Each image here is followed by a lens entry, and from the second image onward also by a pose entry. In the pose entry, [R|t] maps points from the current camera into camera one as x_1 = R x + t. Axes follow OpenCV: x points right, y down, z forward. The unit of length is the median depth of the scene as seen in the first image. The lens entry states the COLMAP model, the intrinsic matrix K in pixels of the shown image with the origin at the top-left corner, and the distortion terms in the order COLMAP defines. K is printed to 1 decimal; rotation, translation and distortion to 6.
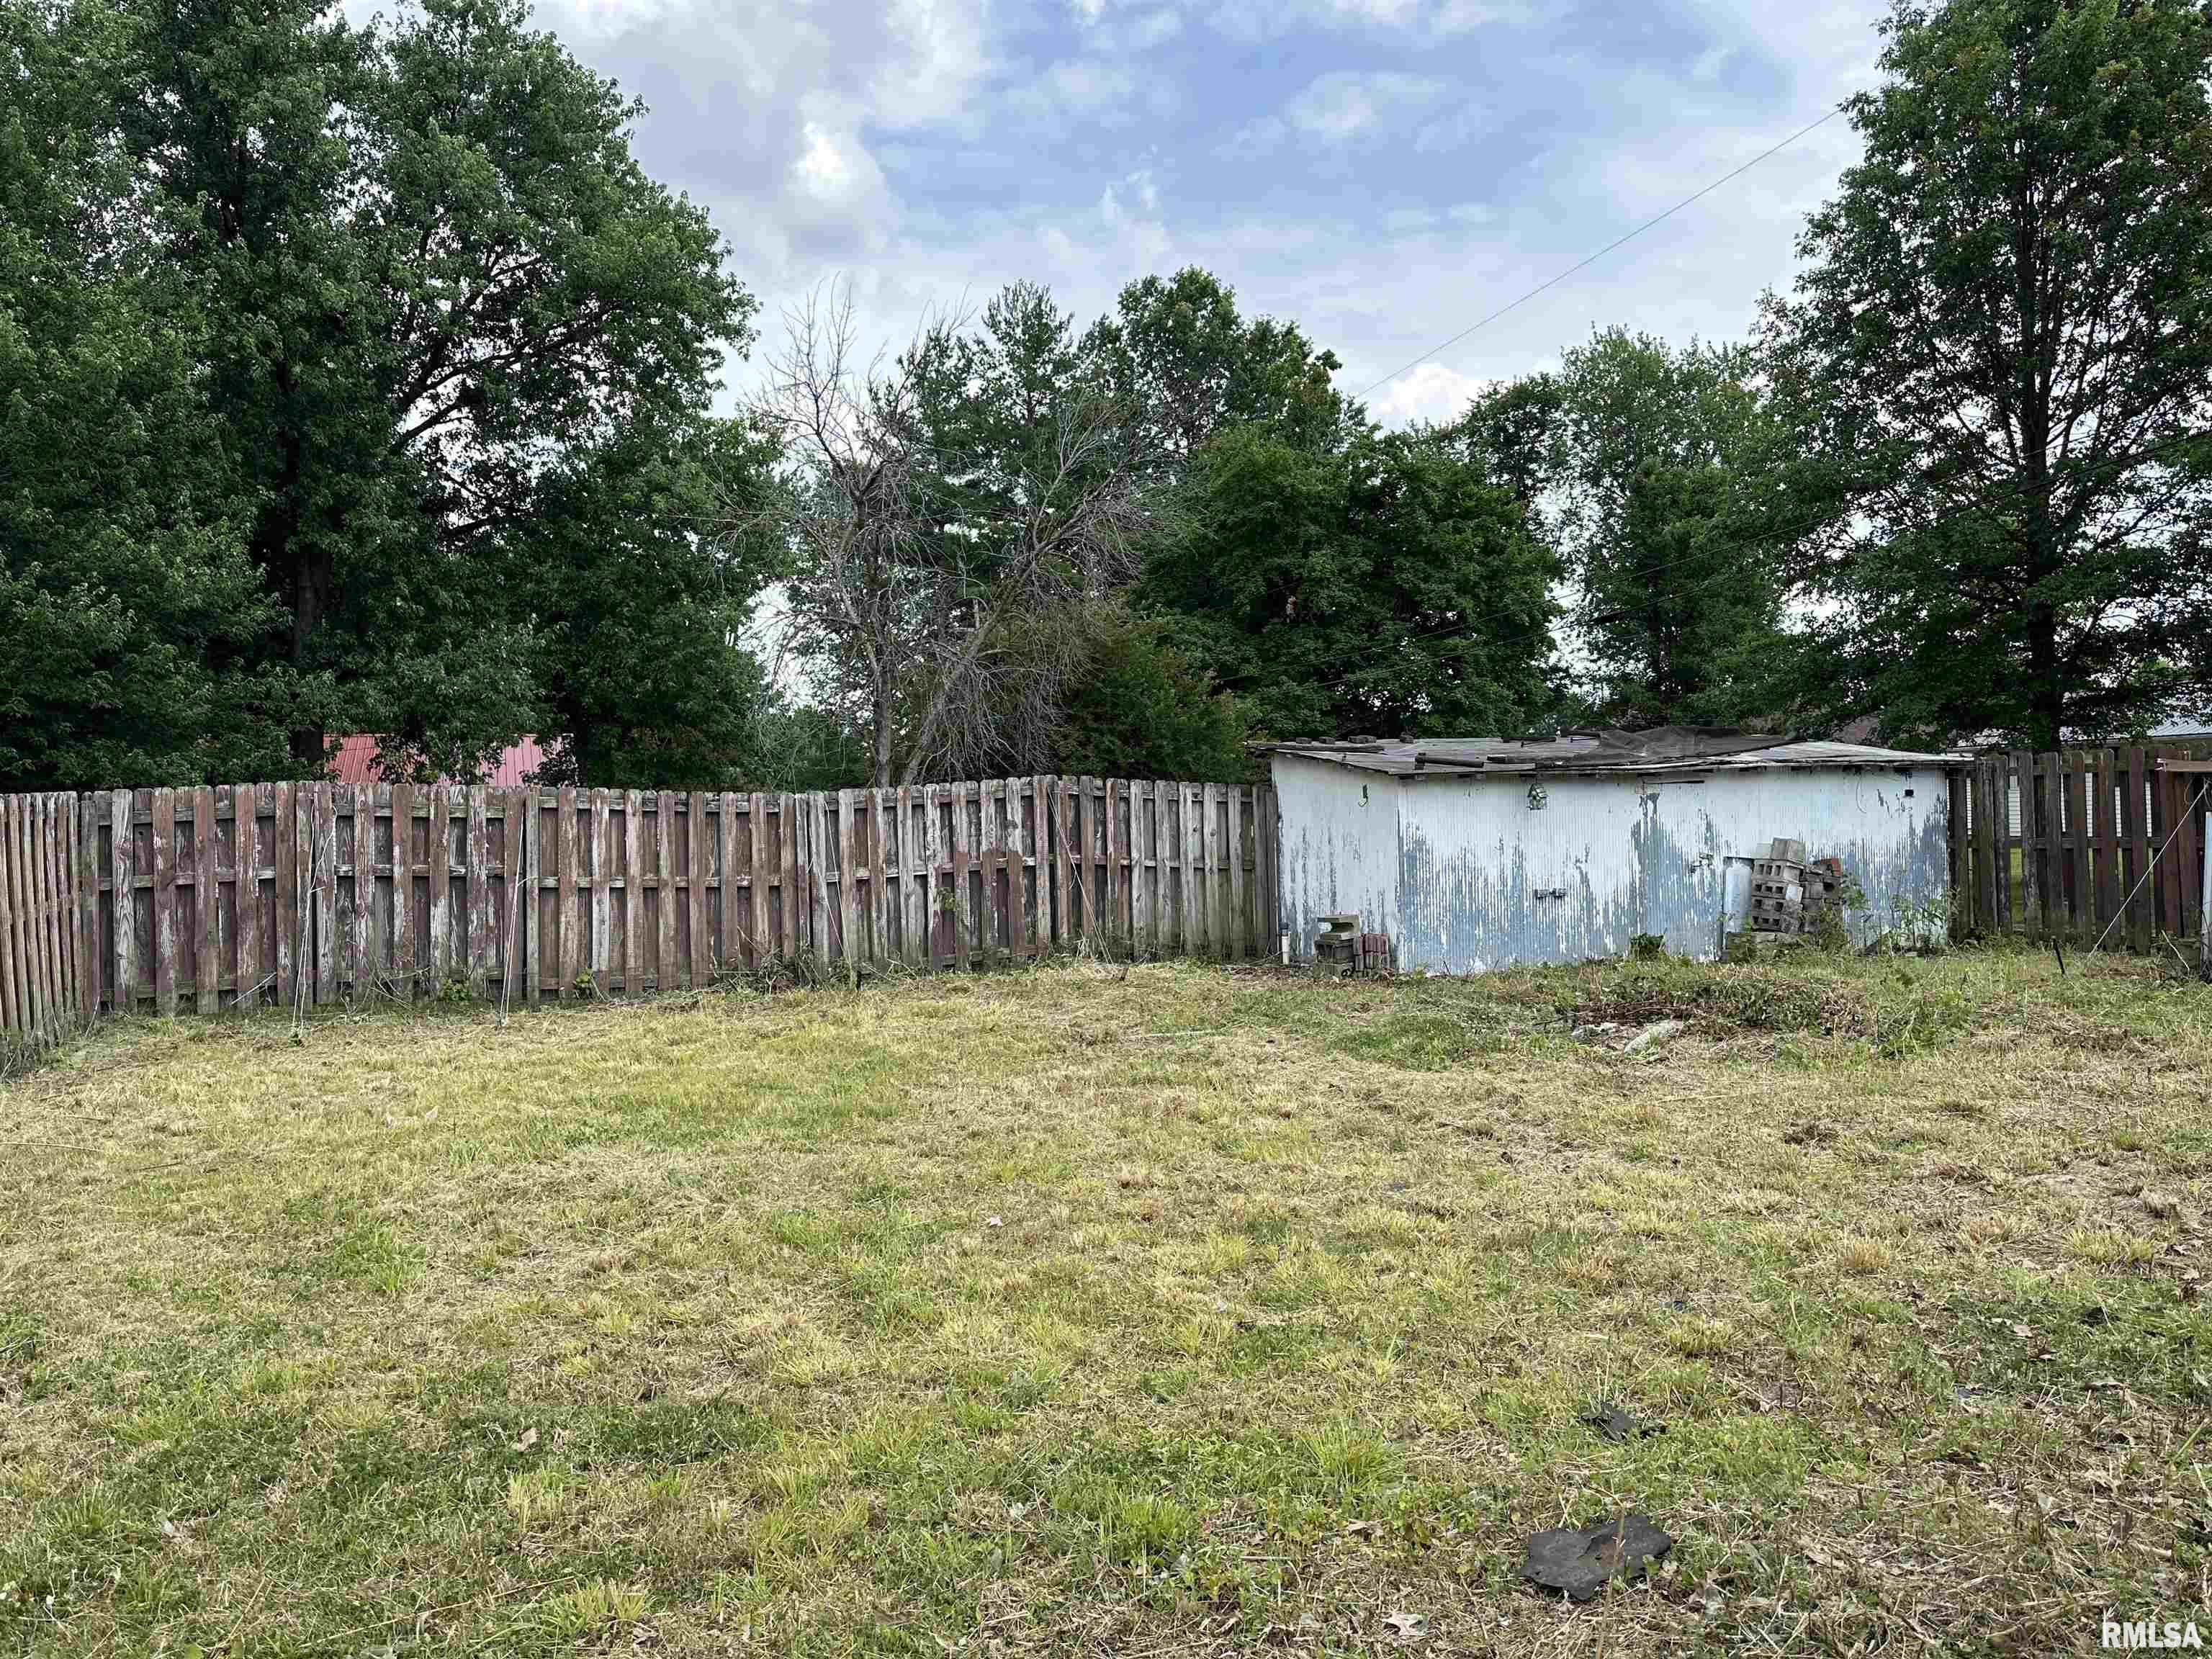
lens RADIAL K [[1536.6, 0, 1110.8], [0, 1536.6, 816.4], [0, 0, 1]] dist [0.064416, -0.077918]
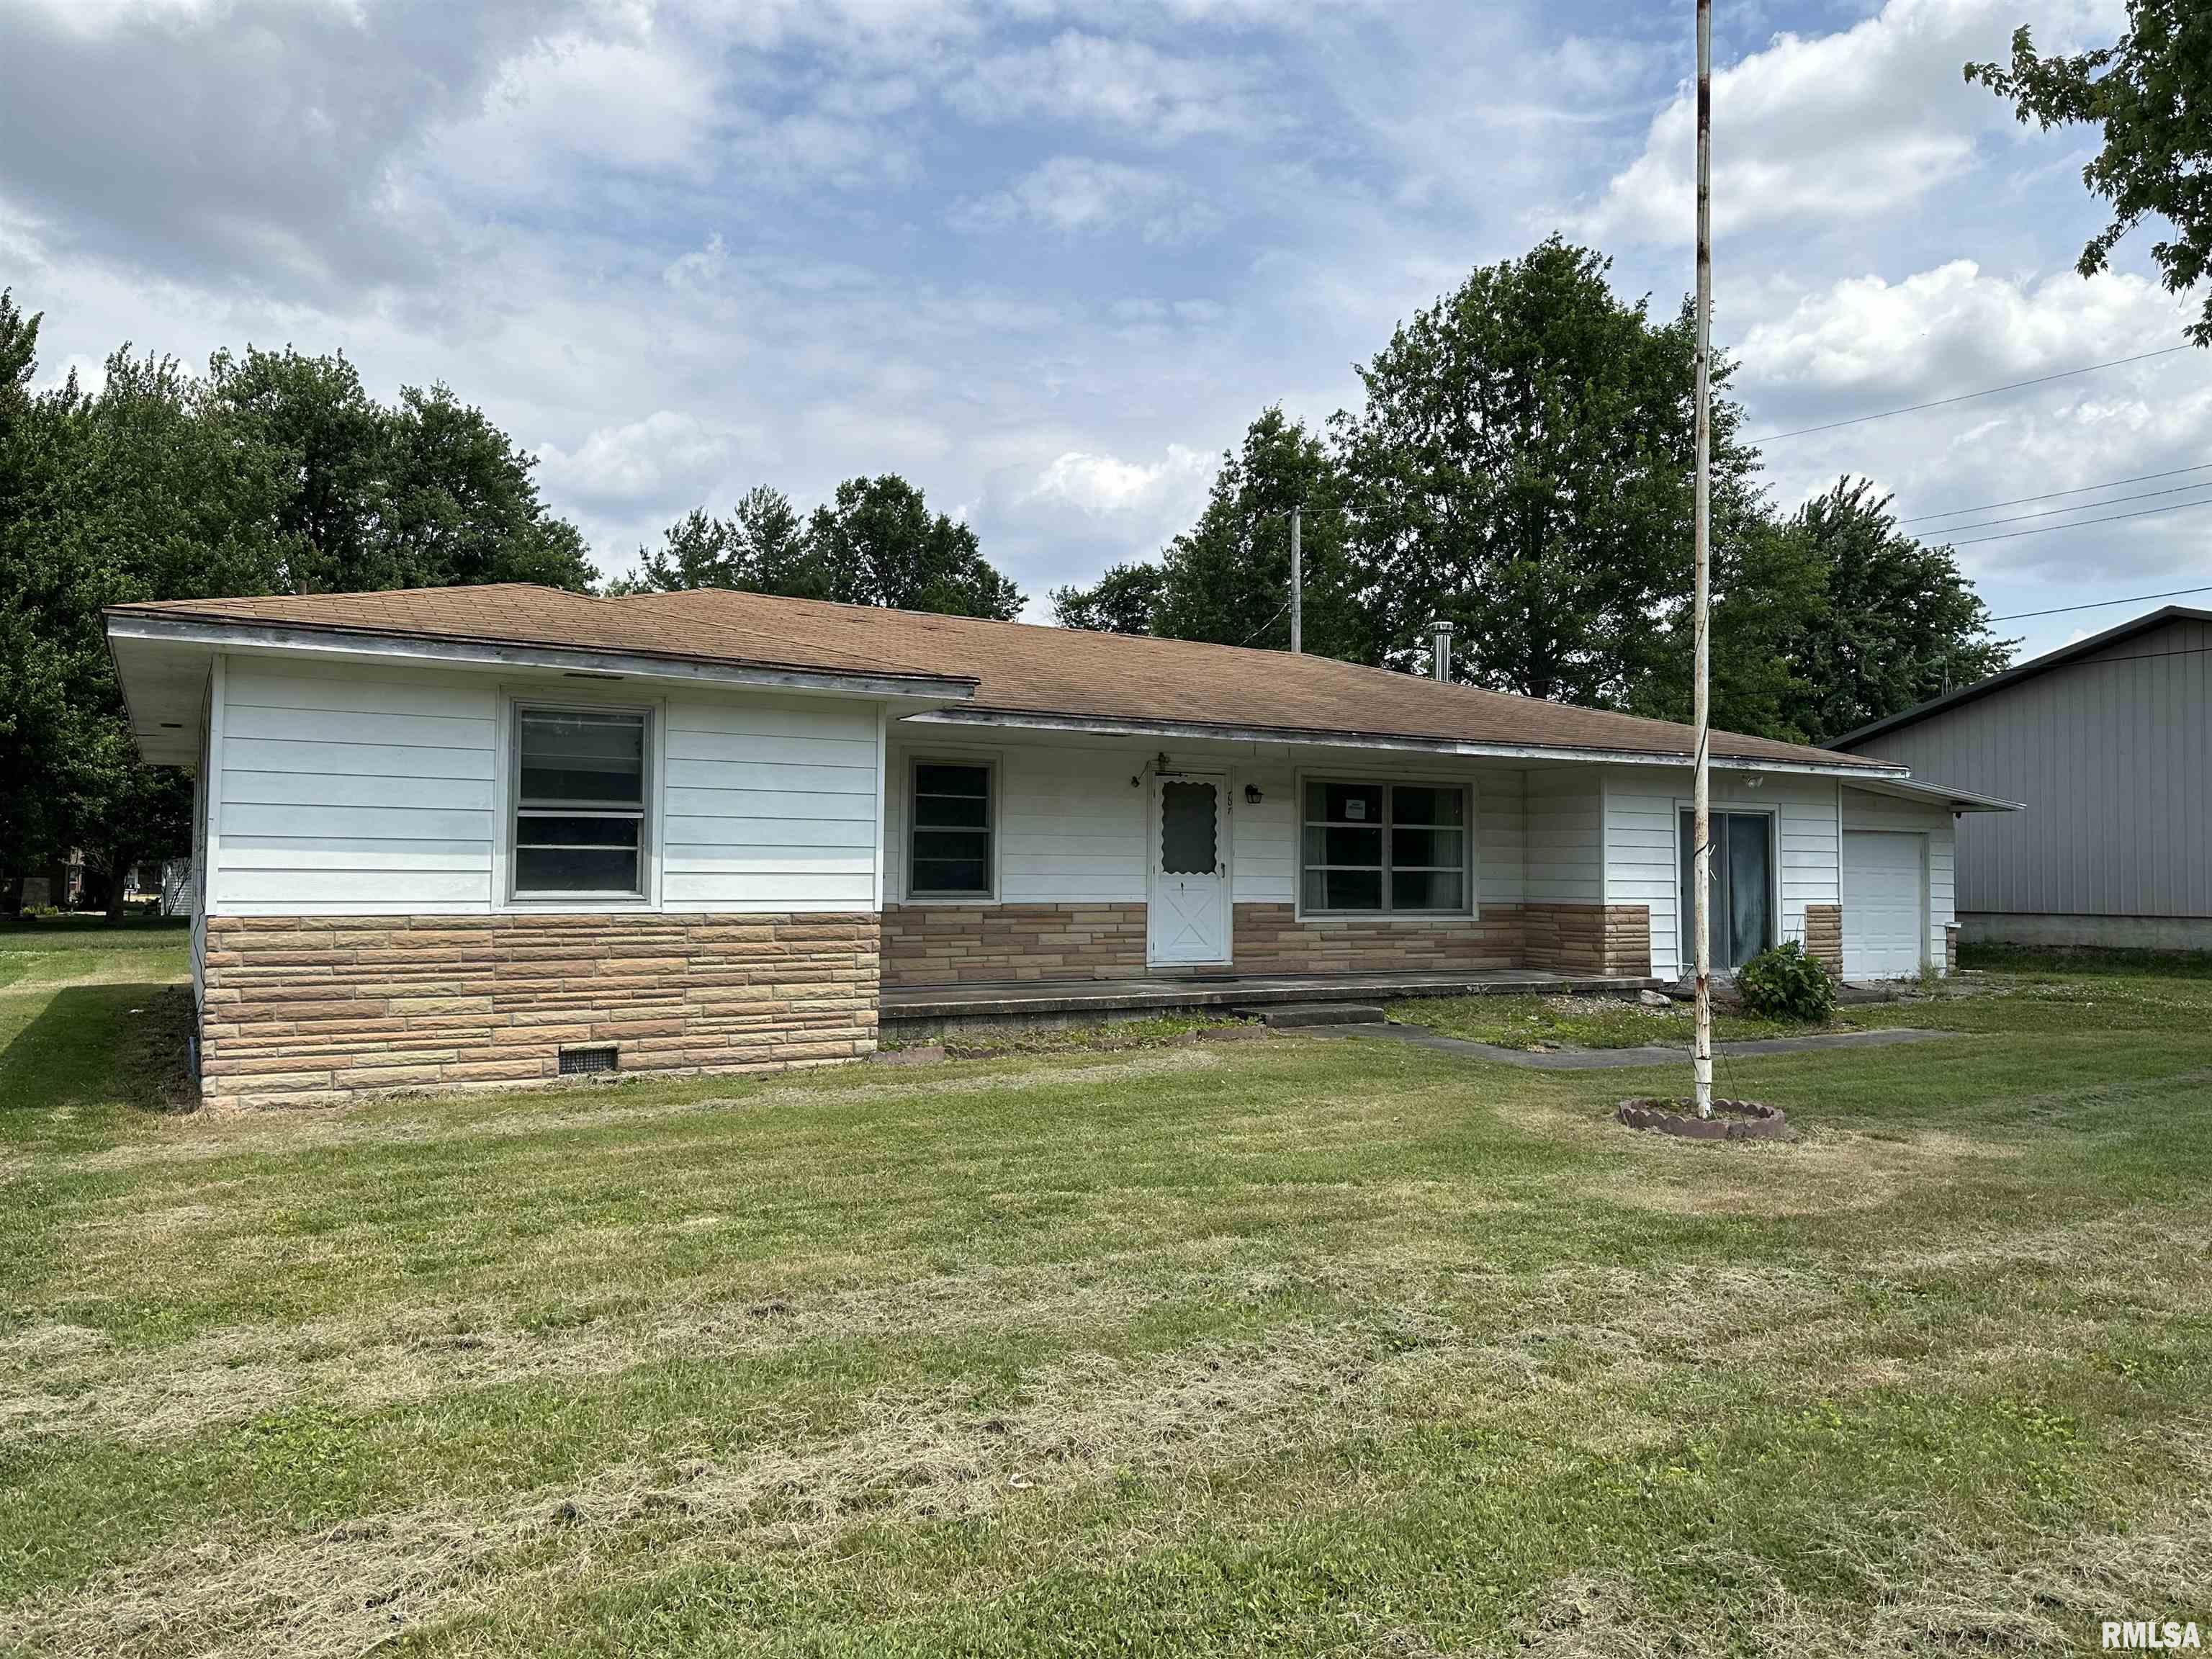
lens RADIAL K [[1536.6, 0, 1106.2], [0, 1536.6, 807.7], [0, 0, 1]] dist [0.064416, -0.077918]
pose [[0.983539, 0.032095, 0.177823, 0.006121], [-0.023562, 0.998477, -0.049891, -0.000082], [-0.179153, 0.044879, 0.982797, -0.367134]]
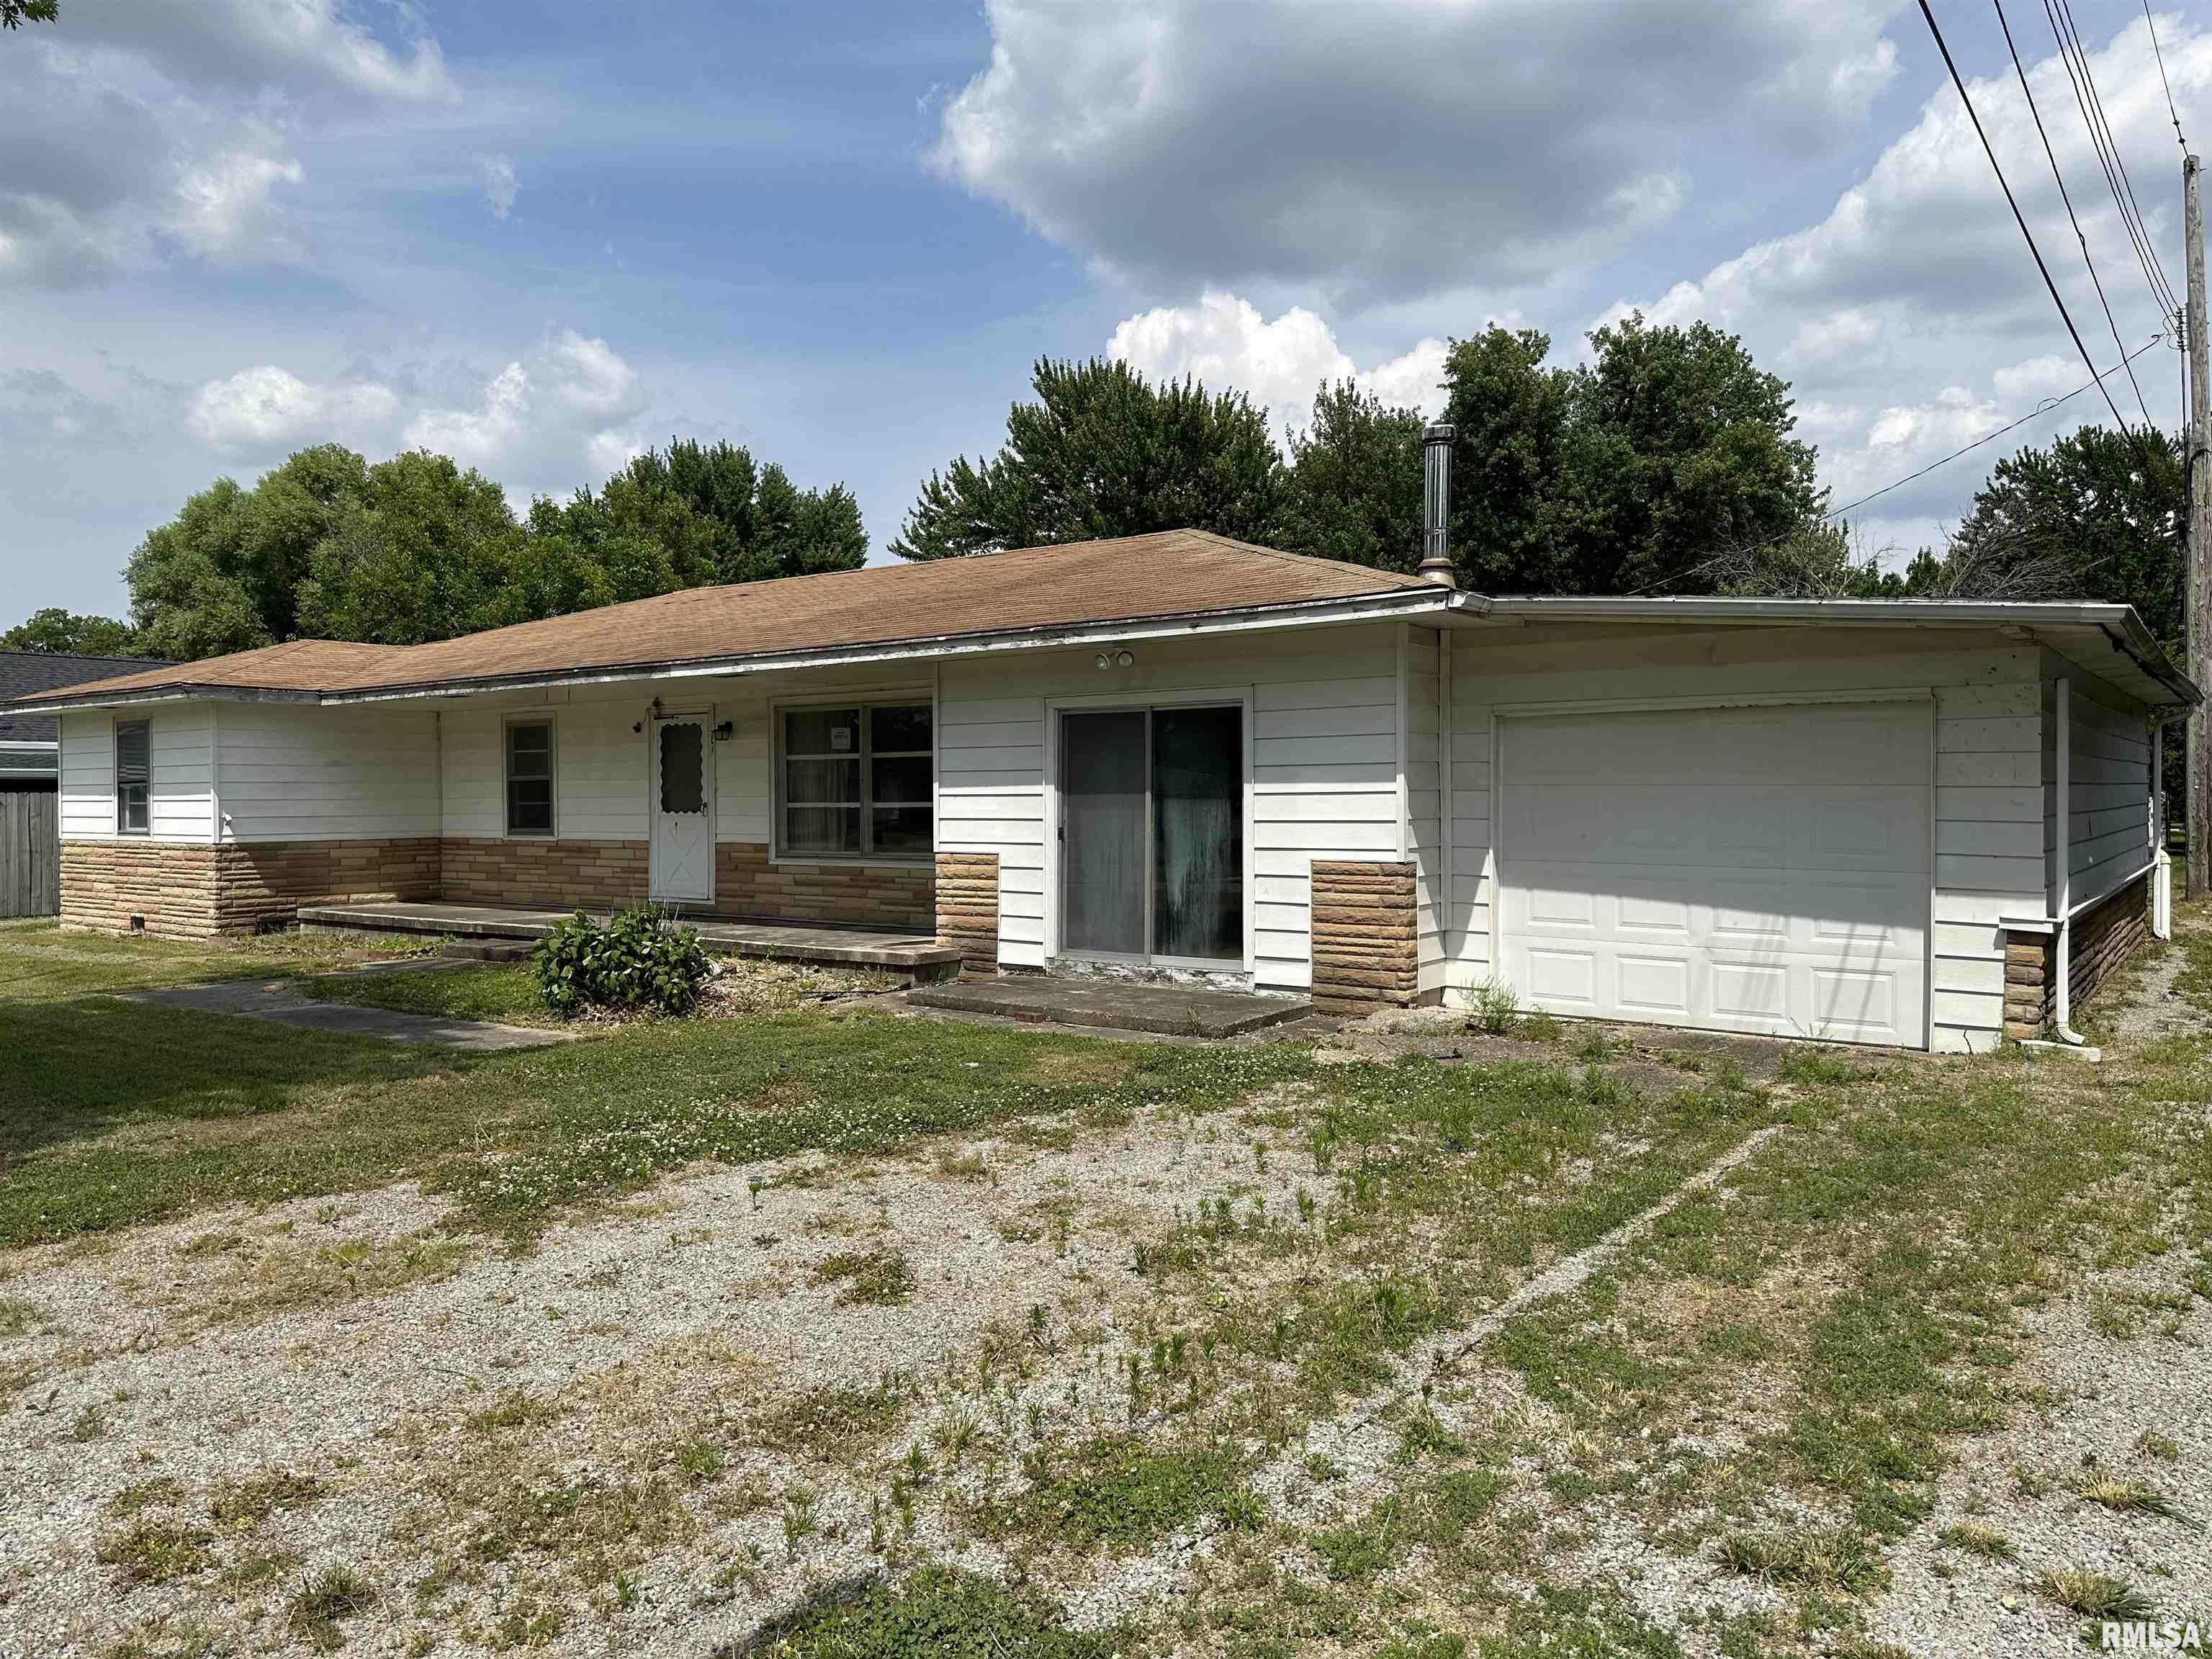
lens RADIAL K [[1536.6, 0, 1110.8], [0, 1536.6, 824.1], [0, 0, 1]] dist [0.064416, -0.077918]
pose [[0.554064, 0.026564, -0.832050, 0.324527], [-0.004390, 0.999570, 0.028989, -0.008233], [0.832462, -0.012409, 0.553943, -0.205037]]
